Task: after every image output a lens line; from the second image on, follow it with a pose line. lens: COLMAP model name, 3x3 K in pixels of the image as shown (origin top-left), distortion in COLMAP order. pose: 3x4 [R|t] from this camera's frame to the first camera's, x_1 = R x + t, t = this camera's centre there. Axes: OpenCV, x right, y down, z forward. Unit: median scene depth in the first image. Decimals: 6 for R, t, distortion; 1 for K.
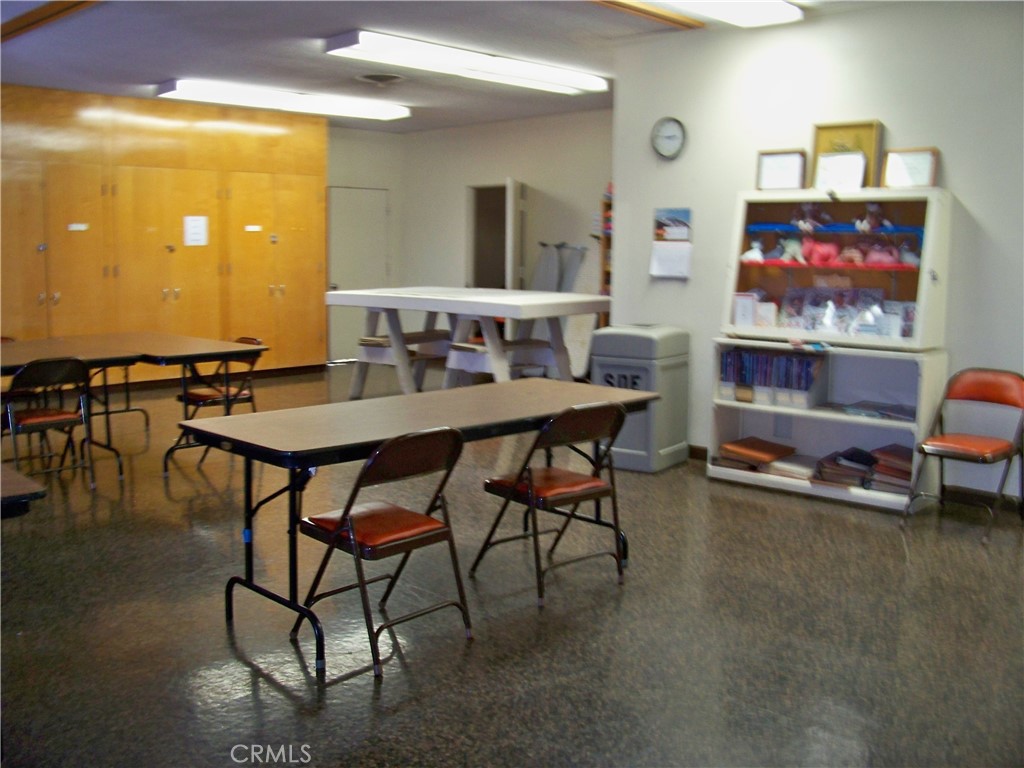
lens RADIAL K [[1014.9, 0, 512.0], [0, 1014.9, 384.0], [0, 0, 1]] dist [-0.163834, 0.001342]
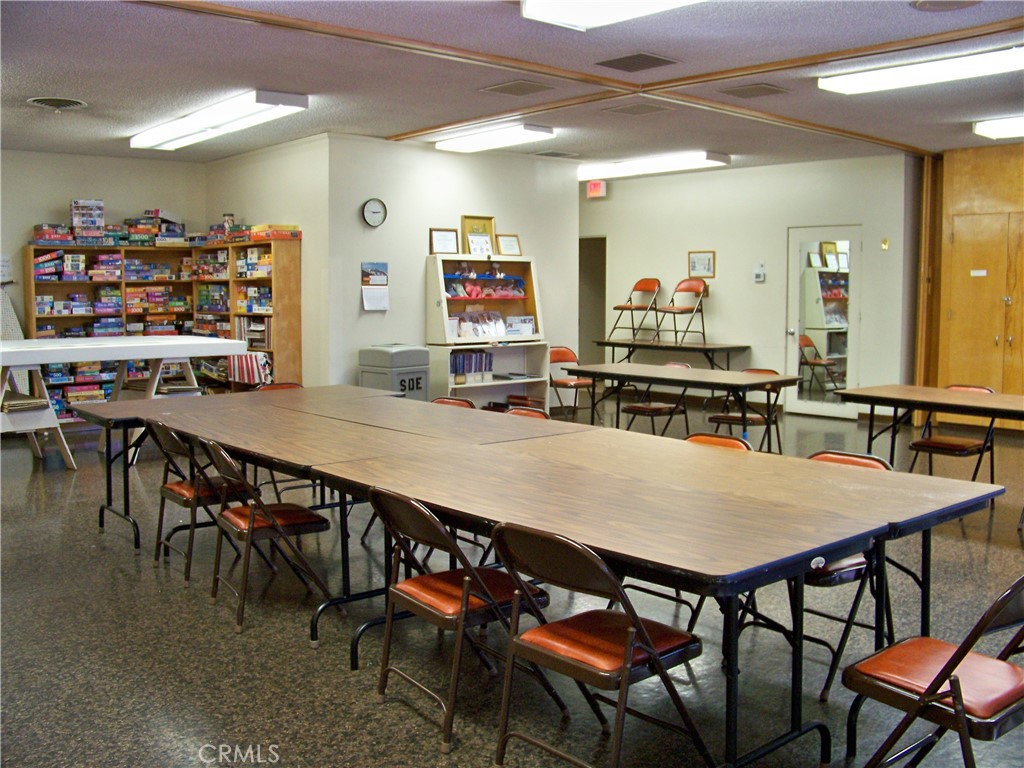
lens RADIAL K [[991.3, 0, 512.0], [0, 991.3, 384.0], [0, 0, 1]] dist [-0.005121, -0.002967]
pose [[0.110943, -0.105449, 0.988217, -1.372620], [0.134926, 0.986747, 0.090144, -0.117701], [-0.984625, 0.123335, 0.123700, 0.735496]]
